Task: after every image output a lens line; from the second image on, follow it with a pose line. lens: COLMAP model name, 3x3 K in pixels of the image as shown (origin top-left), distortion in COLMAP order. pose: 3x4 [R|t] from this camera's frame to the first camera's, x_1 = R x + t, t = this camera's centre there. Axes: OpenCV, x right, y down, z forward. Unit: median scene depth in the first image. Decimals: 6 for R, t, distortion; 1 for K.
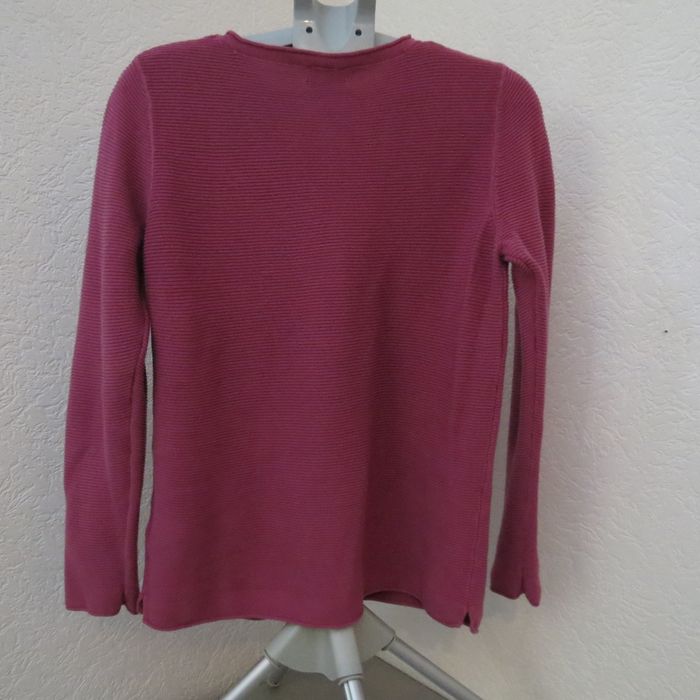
lens RADIAL K [[625.6, 0, 357.5], [0, 625.6, 348.6], [0, 0, 1]] dist [-0.055632, 0.014828]
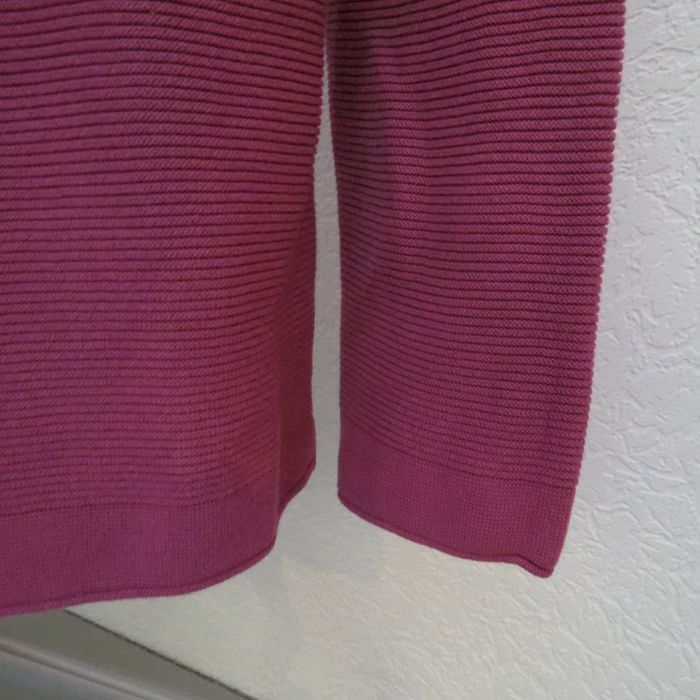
lens RADIAL K [[625.6, 0, 350.4], [0, 625.6, 351.4], [0, 0, 1]] dist [-0.055632, 0.014828]
pose [[0.928250, -0.048059, 0.368840, 0.136085], [-0.016411, 0.985360, 0.169692, 0.252911], [-0.371595, -0.163570, 0.913872, 0.588945]]
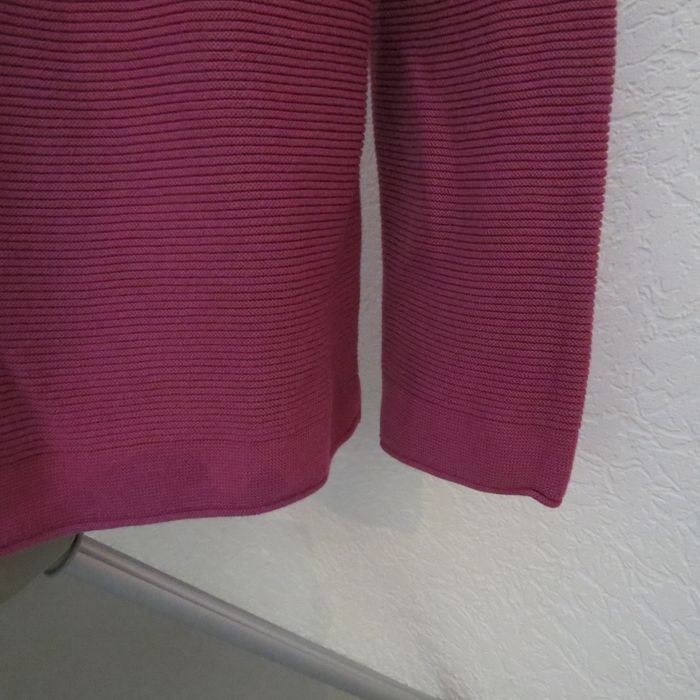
lens RADIAL K [[625.6, 0, 351.1], [0, 625.6, 344.3], [0, 0, 1]] dist [-0.055632, 0.014828]
pose [[0.949842, -0.053610, 0.308100, 0.113596], [-0.003966, 0.983052, 0.183283, 0.252166], [-0.312704, -0.175312, 0.933532, 0.531745]]
